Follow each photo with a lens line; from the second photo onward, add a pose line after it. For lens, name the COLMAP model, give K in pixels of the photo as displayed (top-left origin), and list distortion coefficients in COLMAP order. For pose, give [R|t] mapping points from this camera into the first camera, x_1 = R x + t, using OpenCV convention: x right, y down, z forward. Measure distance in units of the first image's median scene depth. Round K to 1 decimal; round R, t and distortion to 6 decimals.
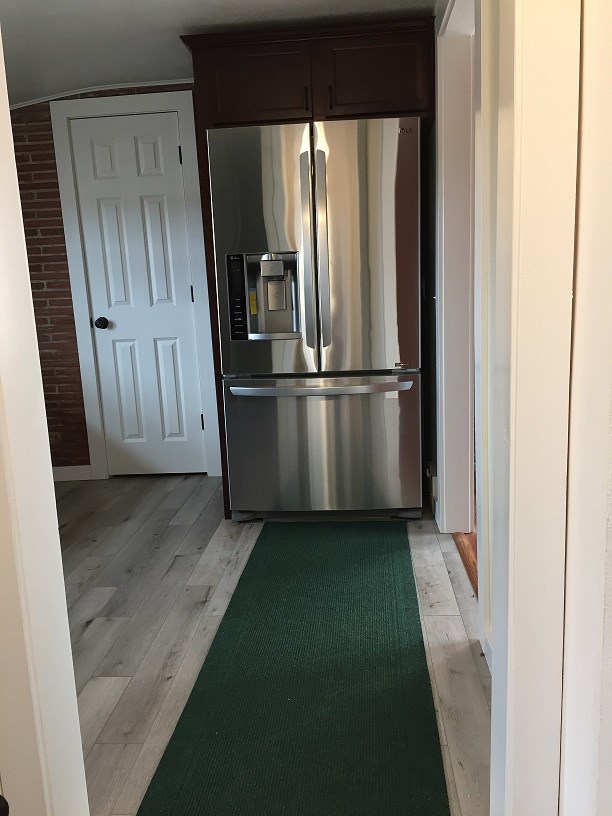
lens RADIAL K [[694.2, 0, 306.8], [0, 694.2, 409.7], [0, 0, 1]] dist [0.088070, -0.129594]
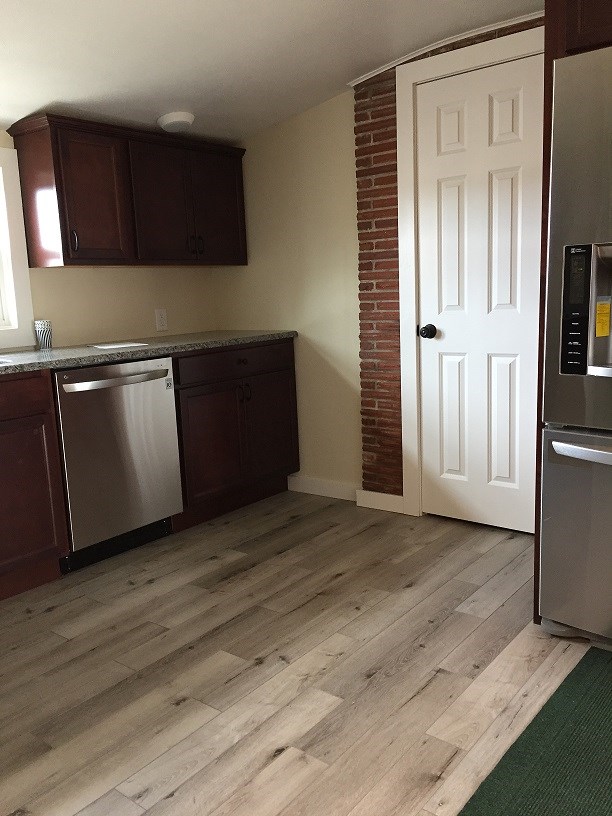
lens RADIAL K [[694.2, 0, 302.1], [0, 694.2, 409.0], [0, 0, 1]] dist [0.088070, -0.129594]
pose [[0.825753, 0.108633, -0.553471, 0.051142], [-0.099730, 0.993937, 0.046293, -0.058260], [0.555144, 0.016971, 0.831581, 0.241316]]
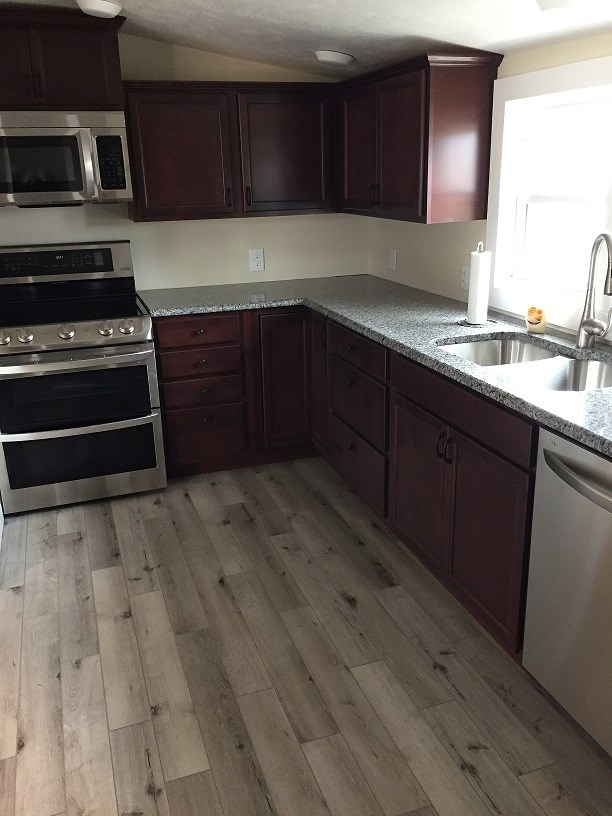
lens RADIAL K [[694.2, 0, 305.5], [0, 694.2, 406.9], [0, 0, 1]] dist [0.088070, -0.129594]
pose [[-0.911917, 0.197384, -0.359788, -0.245540], [-0.006585, 0.869579, 0.493751, -0.281124], [0.410322, 0.452629, -0.791684, 0.999364]]
